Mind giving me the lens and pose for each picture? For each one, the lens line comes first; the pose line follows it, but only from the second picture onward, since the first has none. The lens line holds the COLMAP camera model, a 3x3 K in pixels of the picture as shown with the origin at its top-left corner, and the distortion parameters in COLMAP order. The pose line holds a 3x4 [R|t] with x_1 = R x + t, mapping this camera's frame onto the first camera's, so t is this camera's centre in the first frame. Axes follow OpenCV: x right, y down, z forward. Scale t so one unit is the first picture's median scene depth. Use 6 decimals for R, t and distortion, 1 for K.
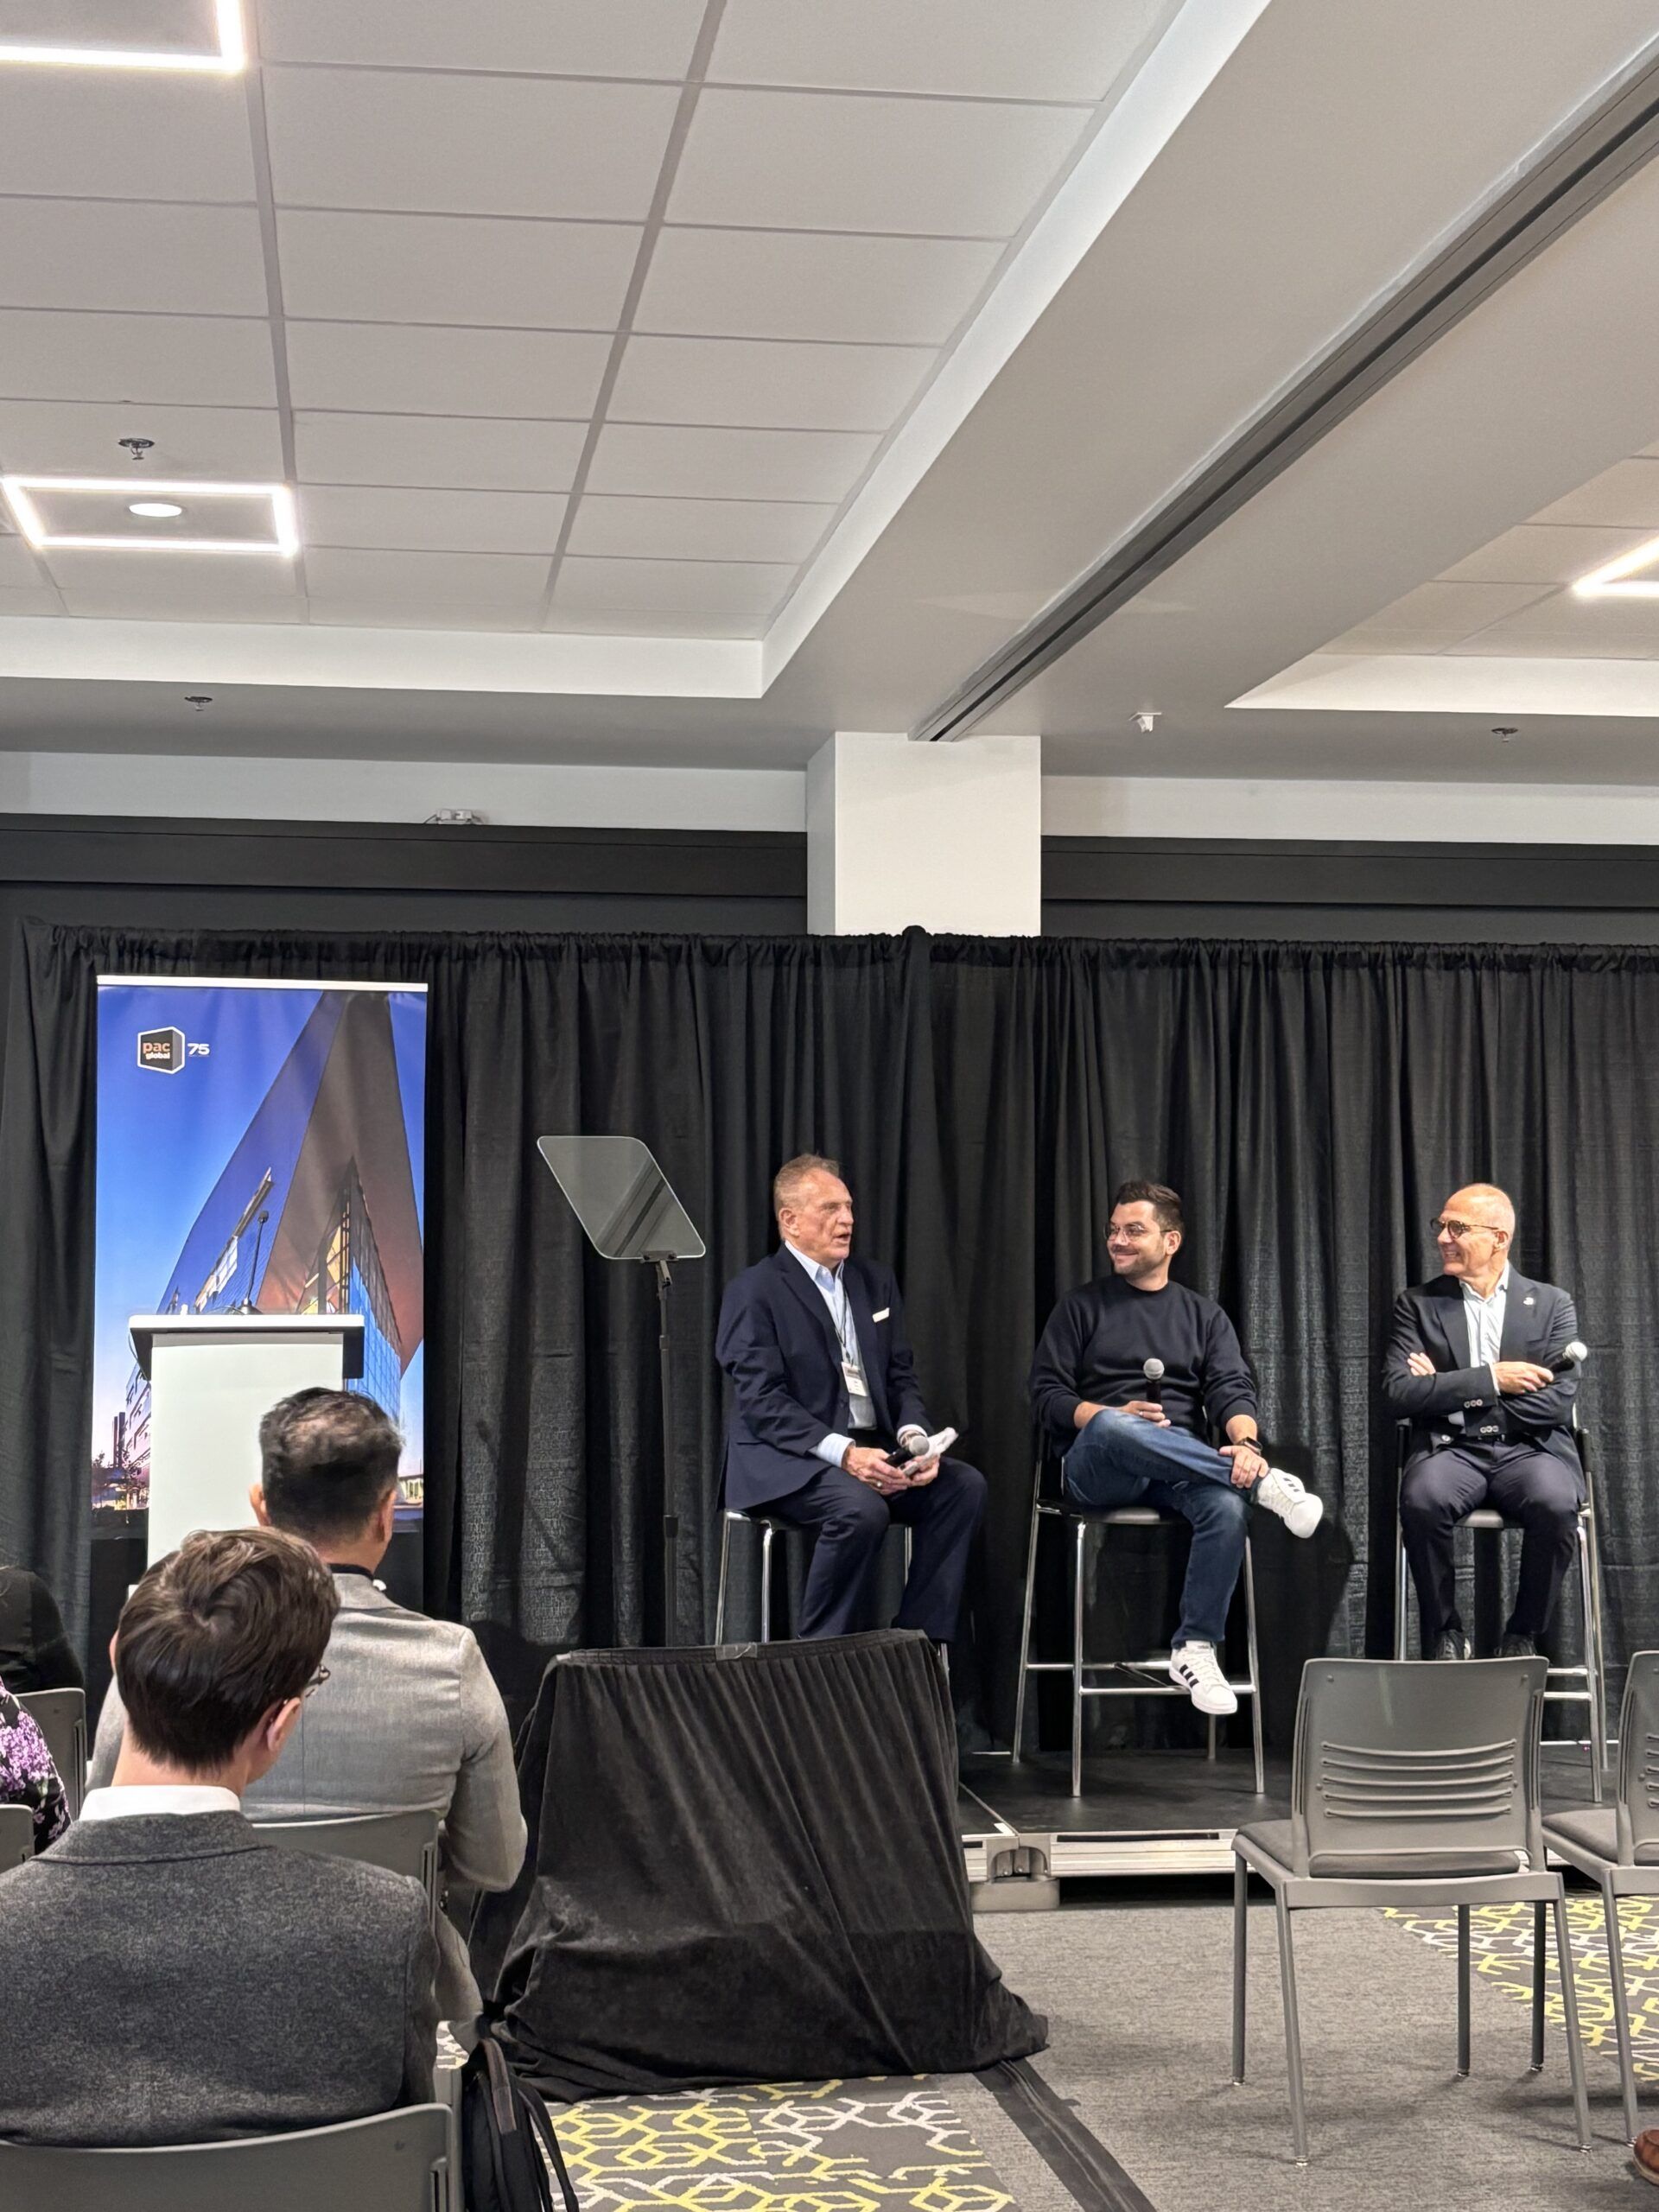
lens RADIAL K [[3209.0, 0, 829.5], [0, 3209.0, 1106.0], [0, 0, 1]] dist [0.137981, -0.020549]
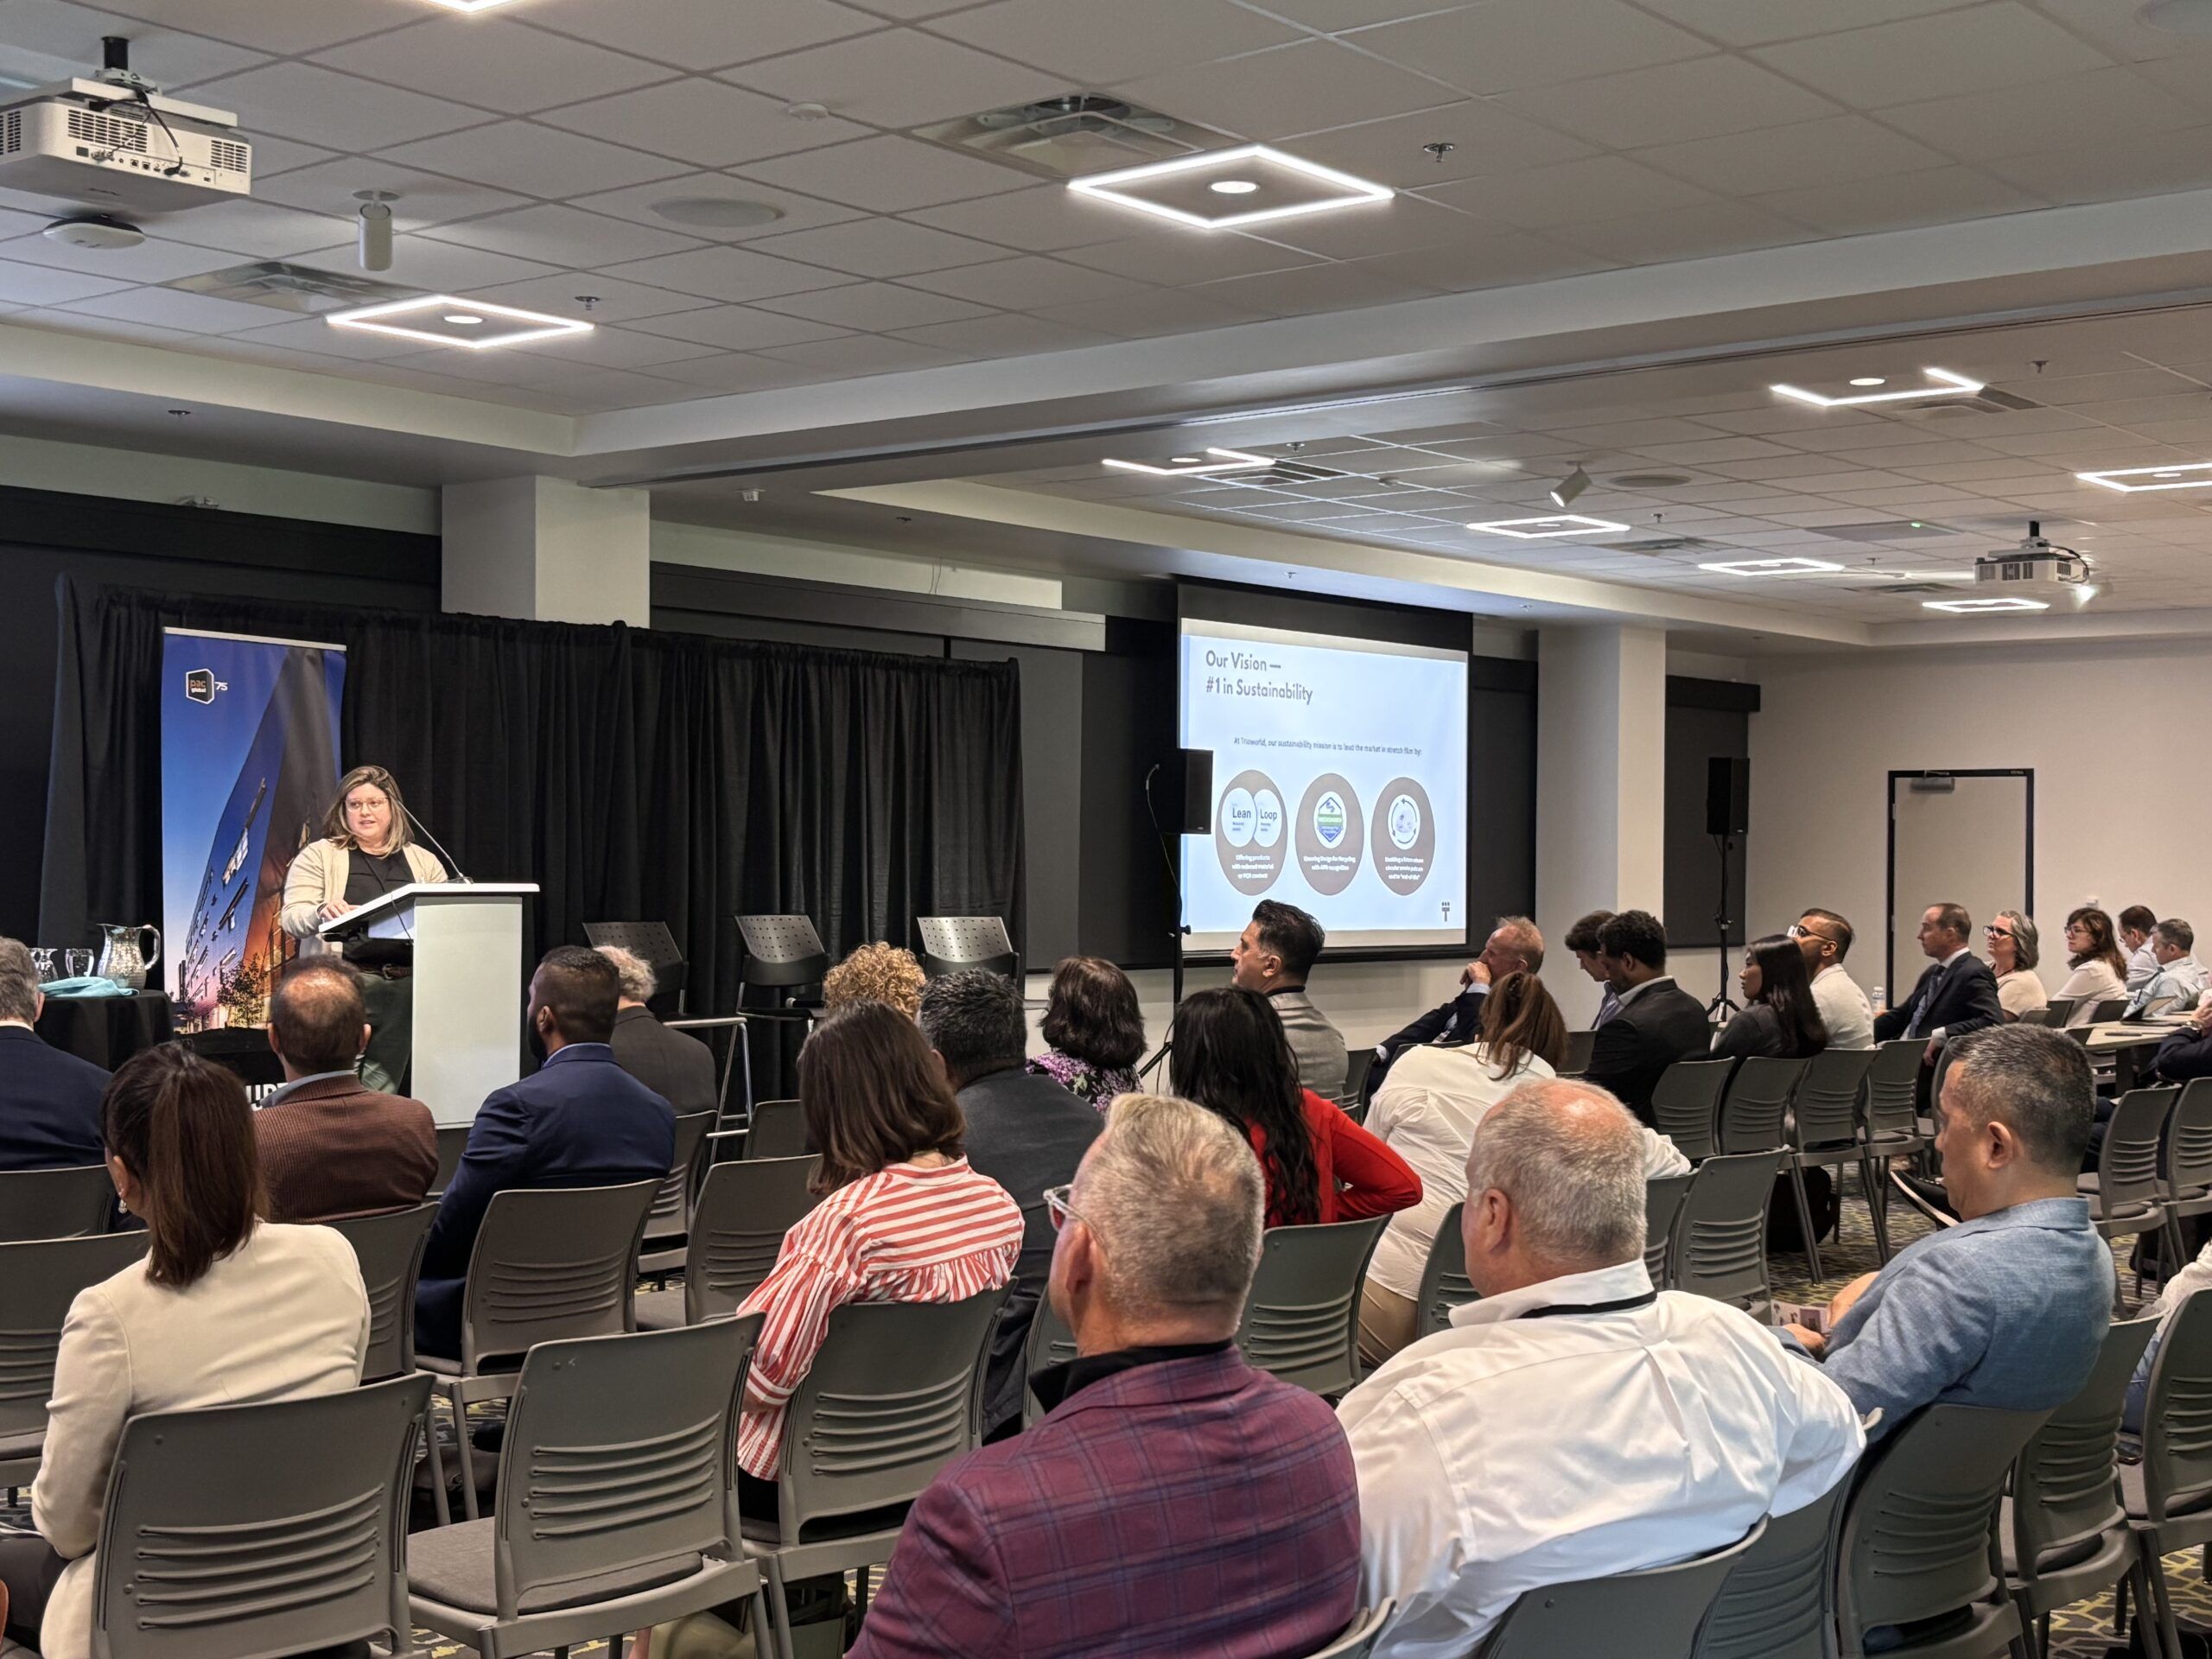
lens RADIAL K [[2905.8, 0, 1102.2], [0, 2905.8, 841.7], [0, 0, 1]] dist [0.235110, -0.747507]
pose [[0.736698, 0.010129, 0.676146, -0.726119], [-0.037274, 0.998976, 0.025648, 0.001643], [-0.675193, -0.044098, 0.736321, -0.129148]]
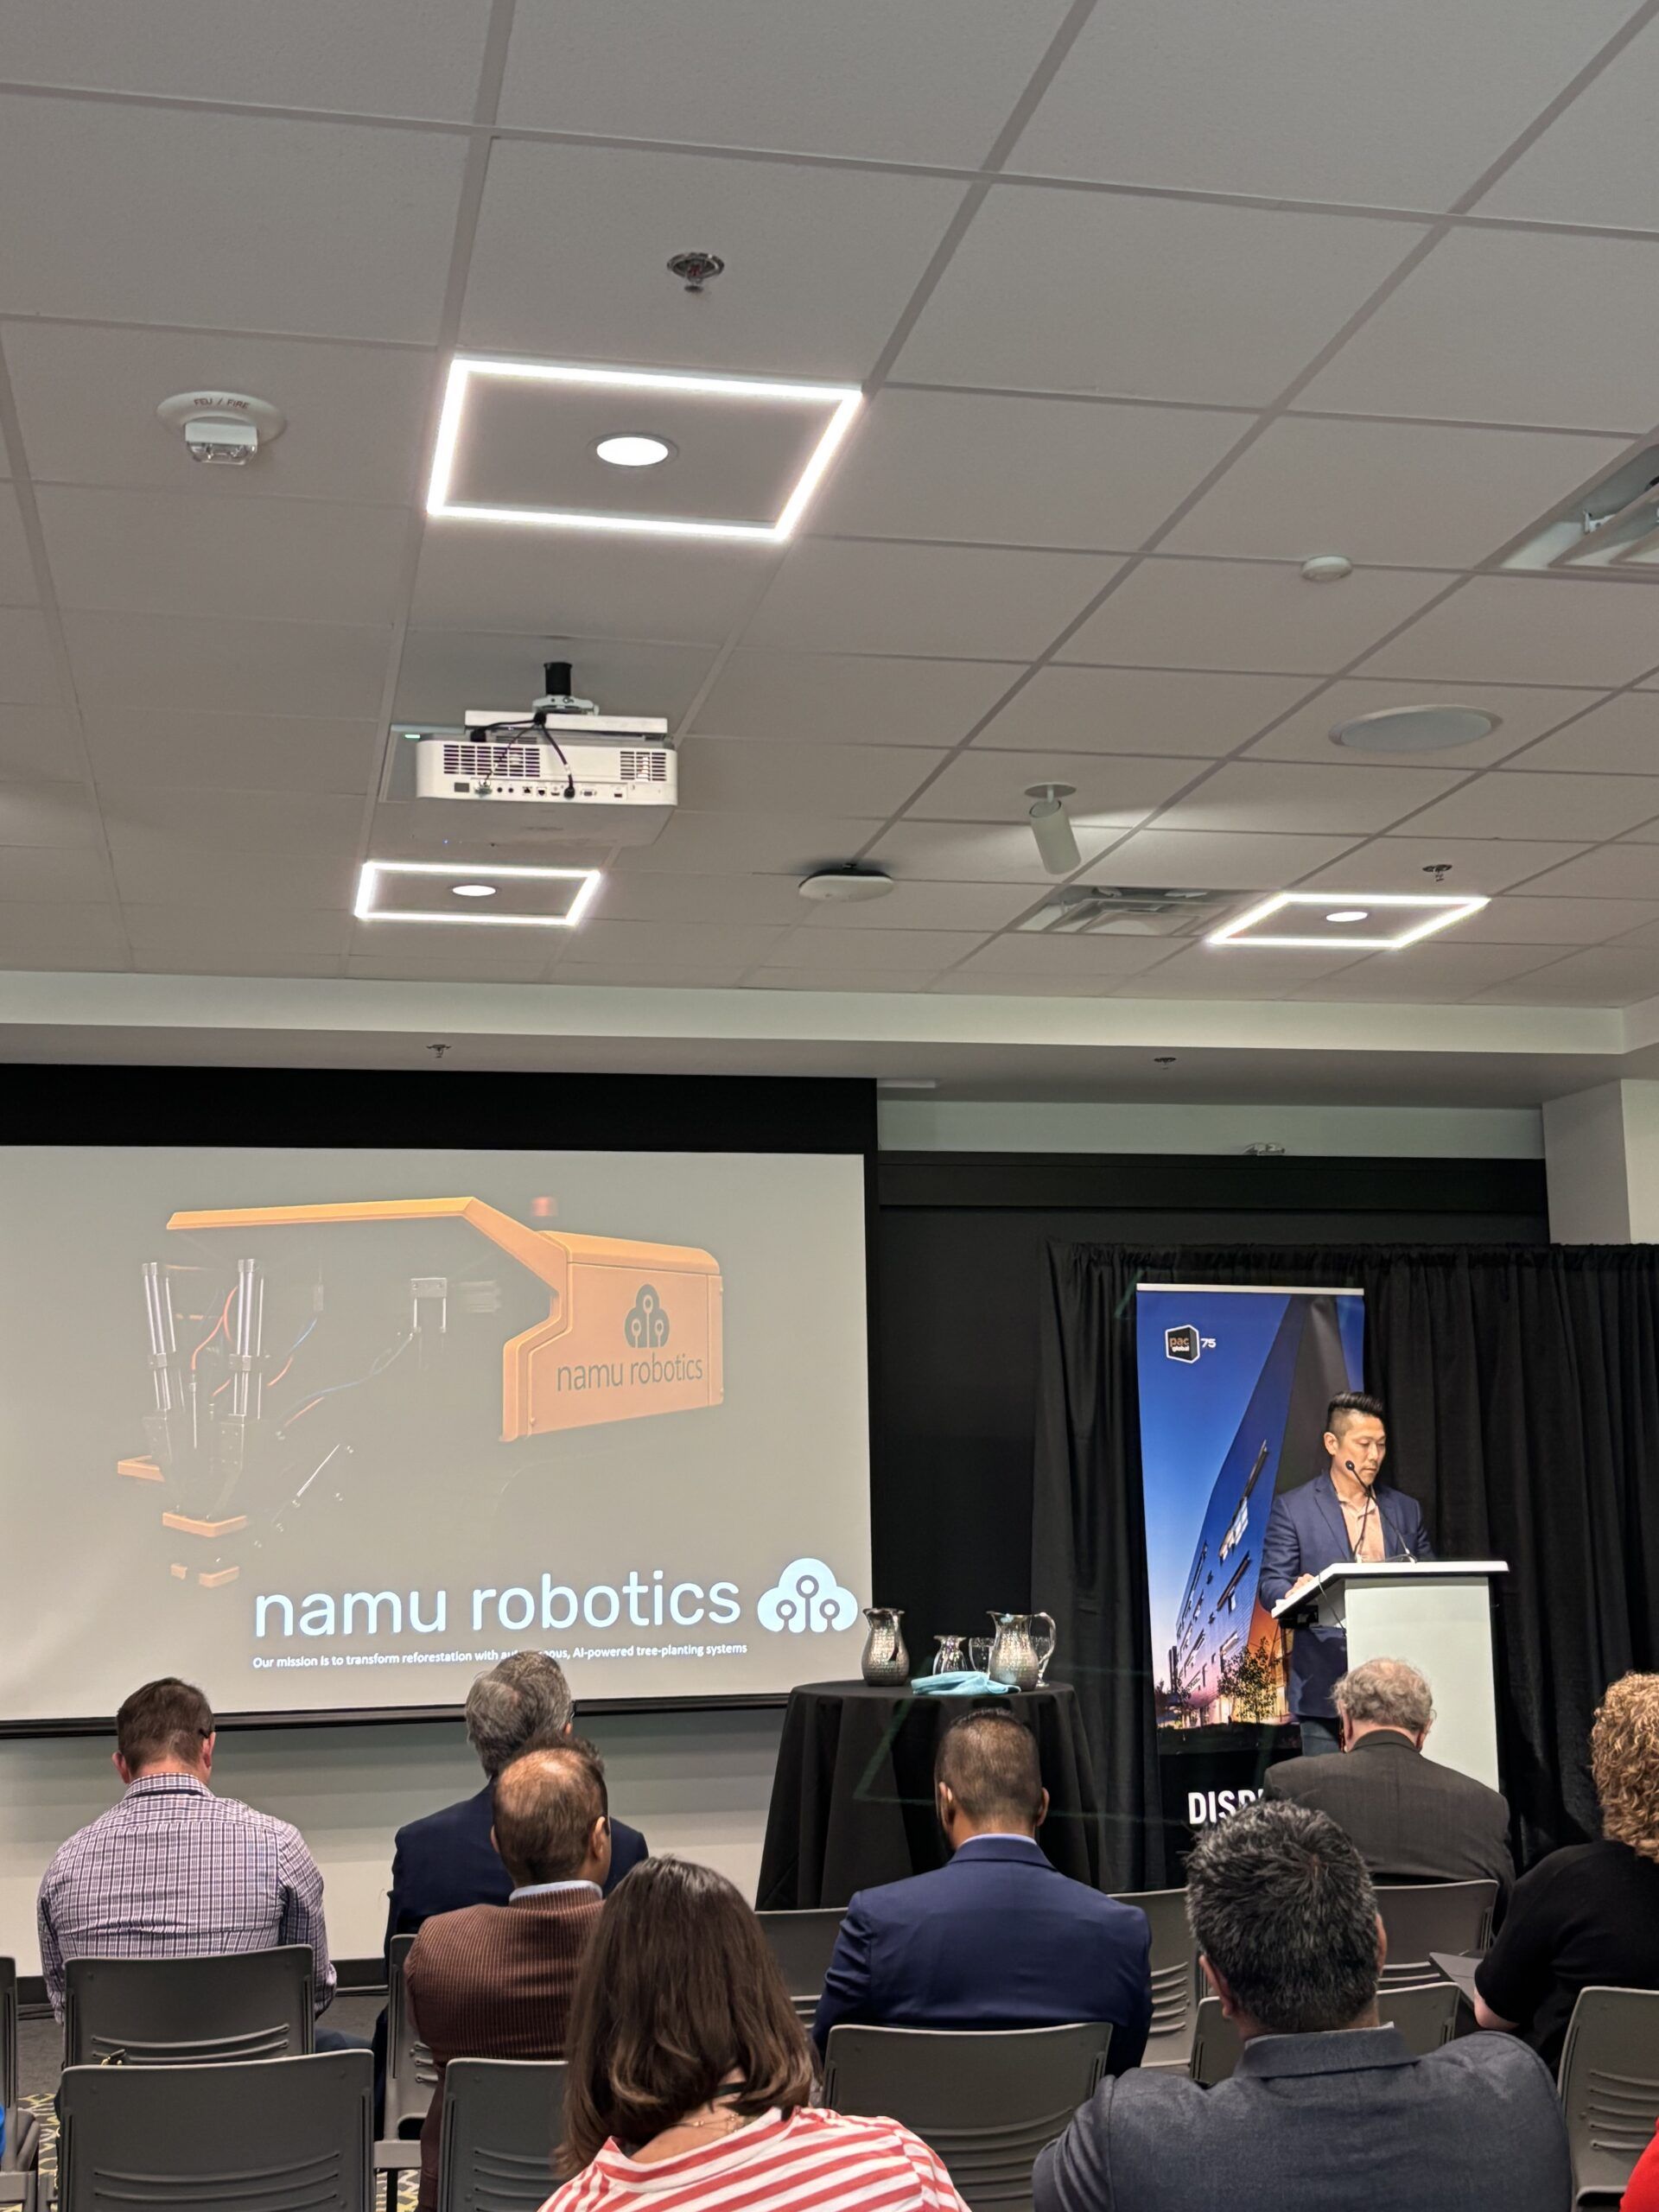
lens RADIAL K [[2694.9, 0, 841.4], [0, 2694.9, 1059.3], [0, 0, 1]] dist [0.222881, -0.894587]
pose [[0.997051, -0.006736, 0.076451, -0.402833], [0.015608, 0.993121, -0.116051, -0.006820], [-0.075143, 0.116902, 0.990297, -0.024722]]
